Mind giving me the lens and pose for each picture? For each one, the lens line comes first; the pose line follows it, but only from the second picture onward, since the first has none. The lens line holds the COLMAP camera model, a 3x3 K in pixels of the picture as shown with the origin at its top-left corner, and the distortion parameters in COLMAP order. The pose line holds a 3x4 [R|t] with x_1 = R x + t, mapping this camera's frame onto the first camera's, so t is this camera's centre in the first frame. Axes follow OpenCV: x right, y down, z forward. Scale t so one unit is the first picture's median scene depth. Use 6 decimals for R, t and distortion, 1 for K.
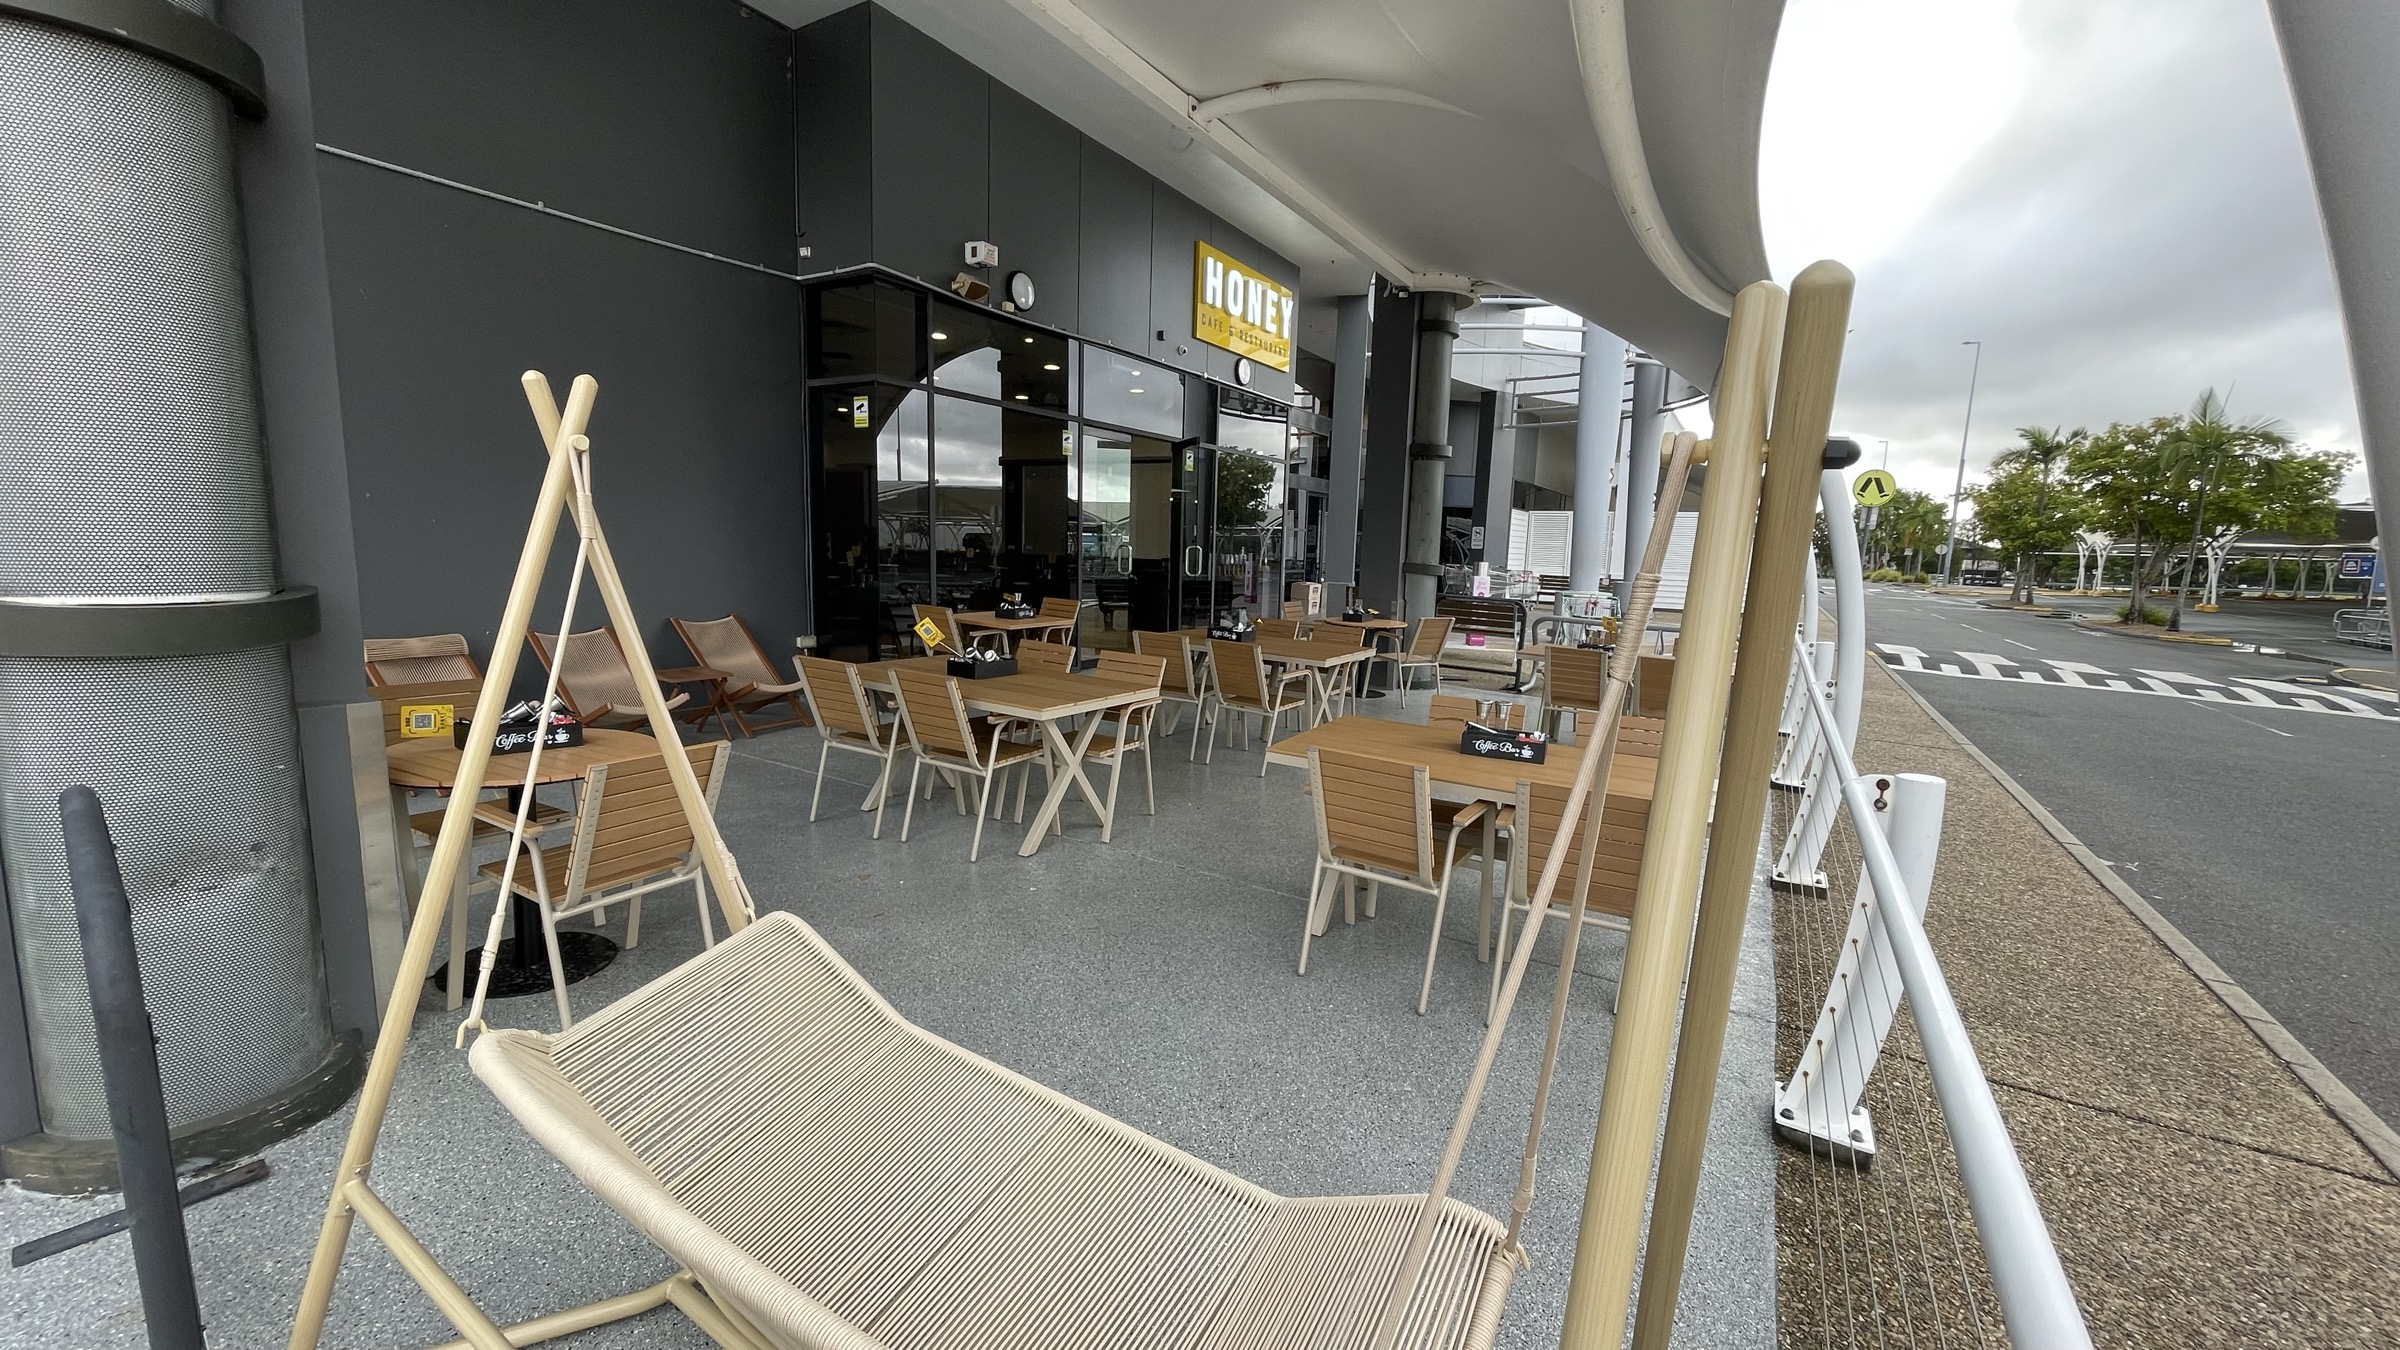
lens RADIAL K [[958.6, 0, 1192.7], [0, 958.6, 681.5], [0, 0, 1]] dist [-0.002602, 0.000424]
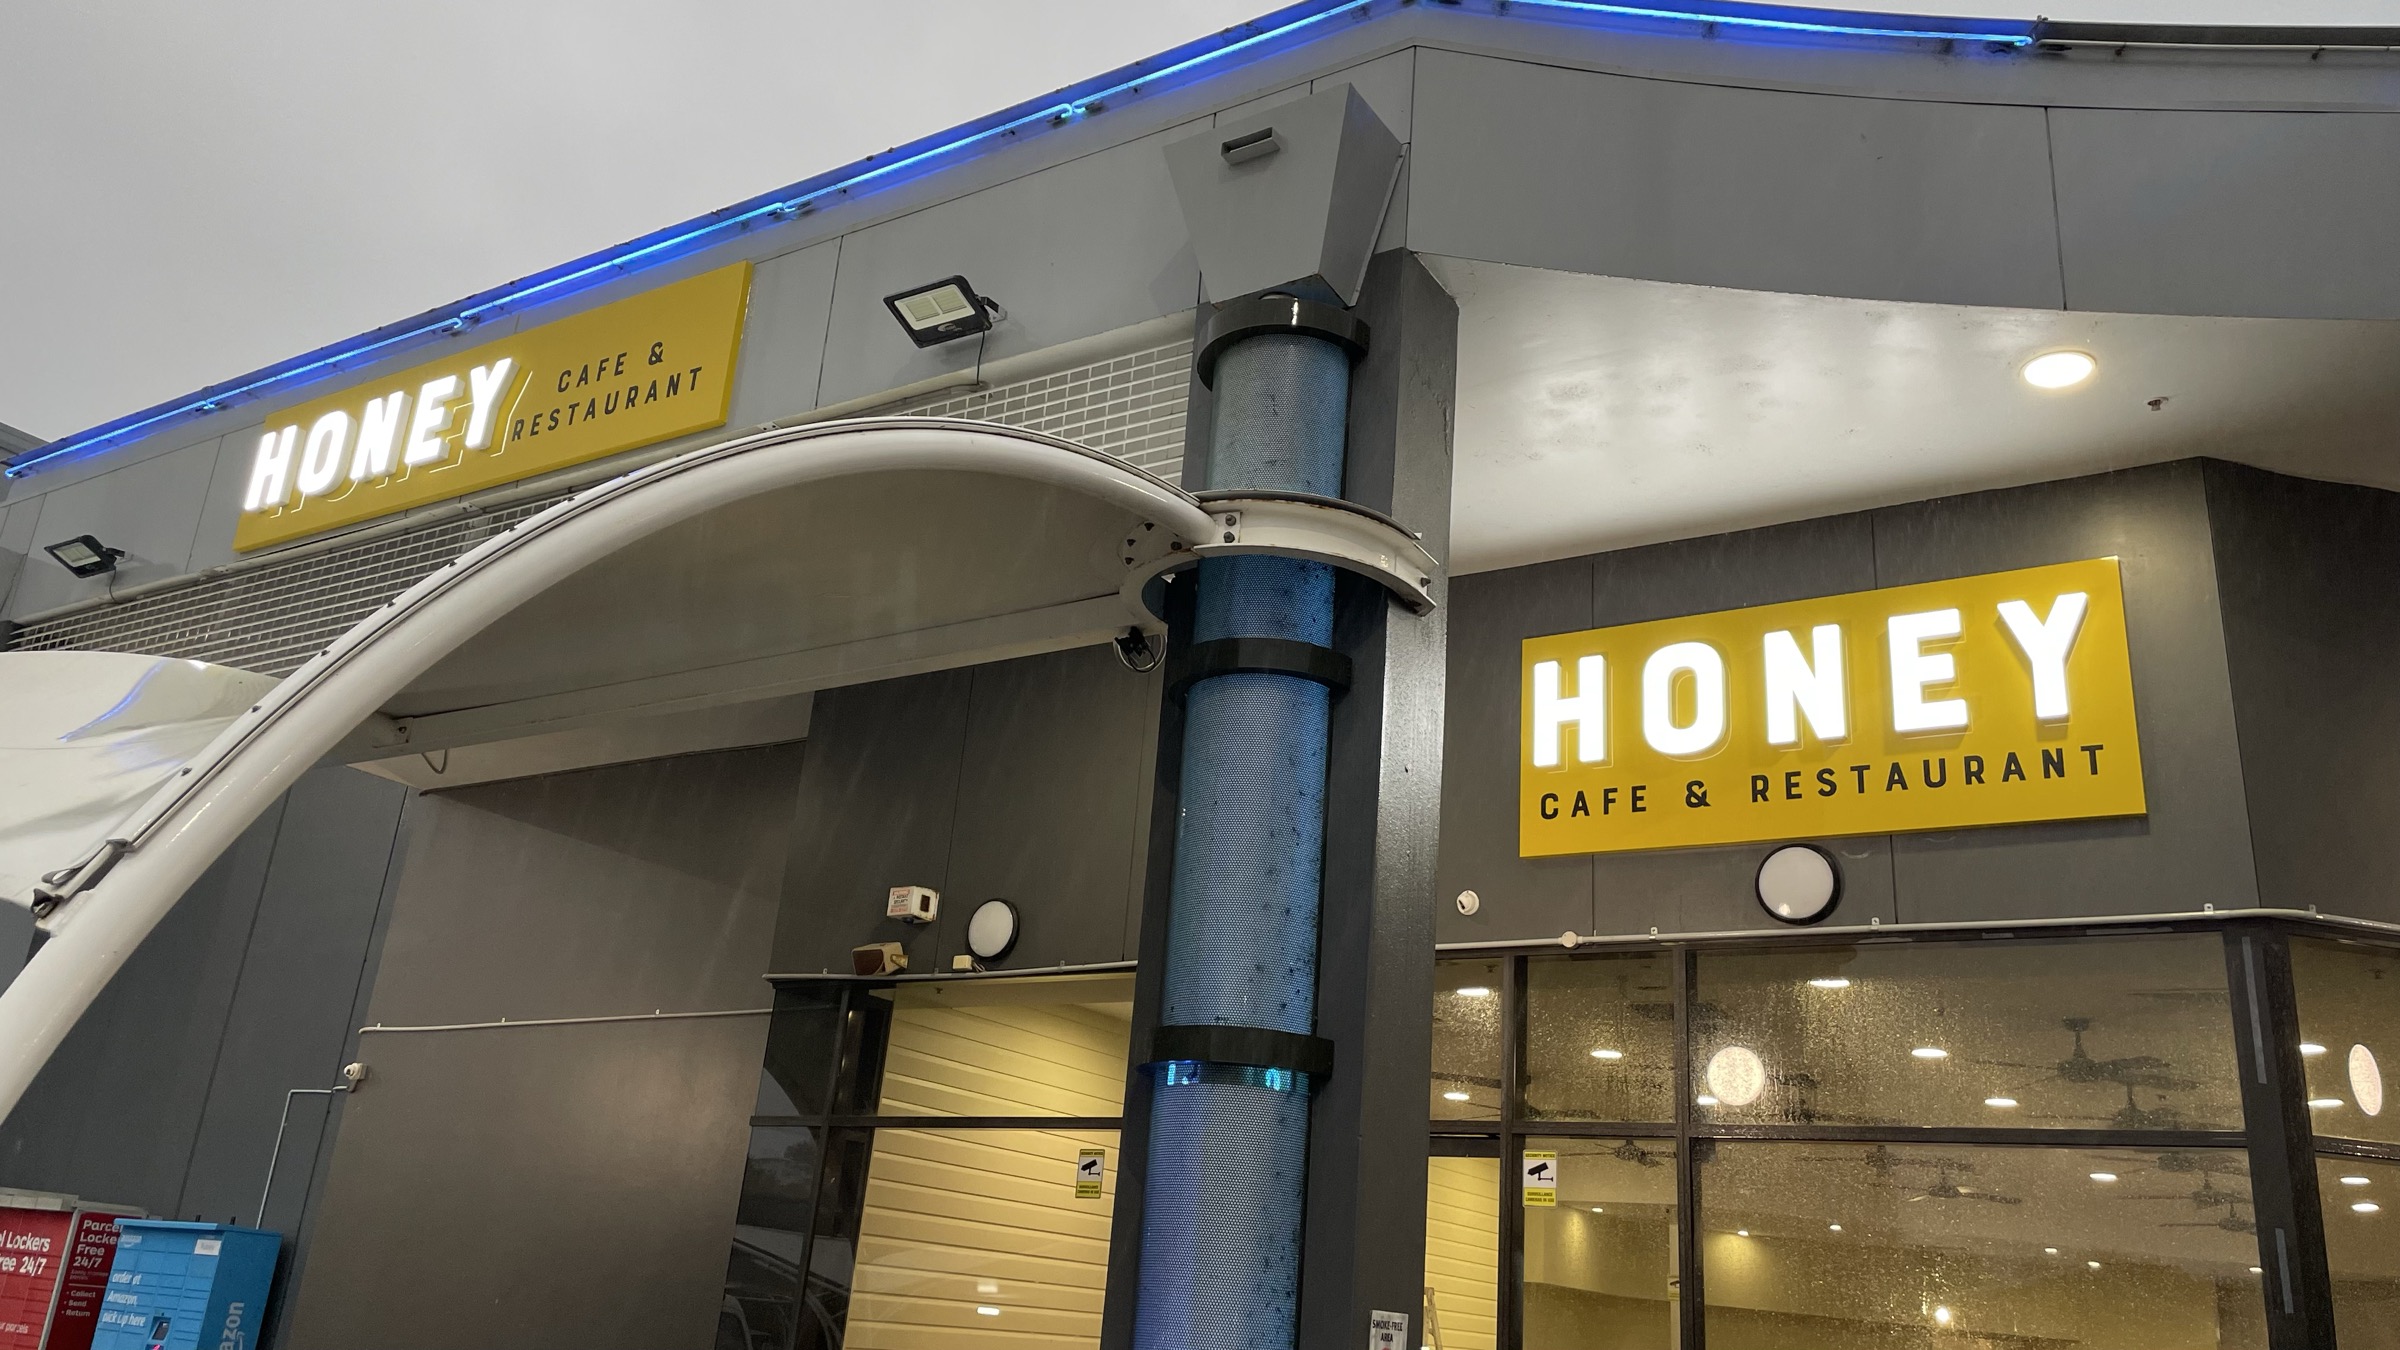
lens RADIAL K [[1869.4, 0, 1200.0], [0, 1869.4, 675.0], [0, 0, 1]] dist [0.004503, 0.001161]
pose [[-0.022422, -0.399897, -0.916286, 0.720488], [-0.241936, 0.891445, -0.383135, -0.101599], [0.970033, 0.213092, -0.116738, 0.931709]]
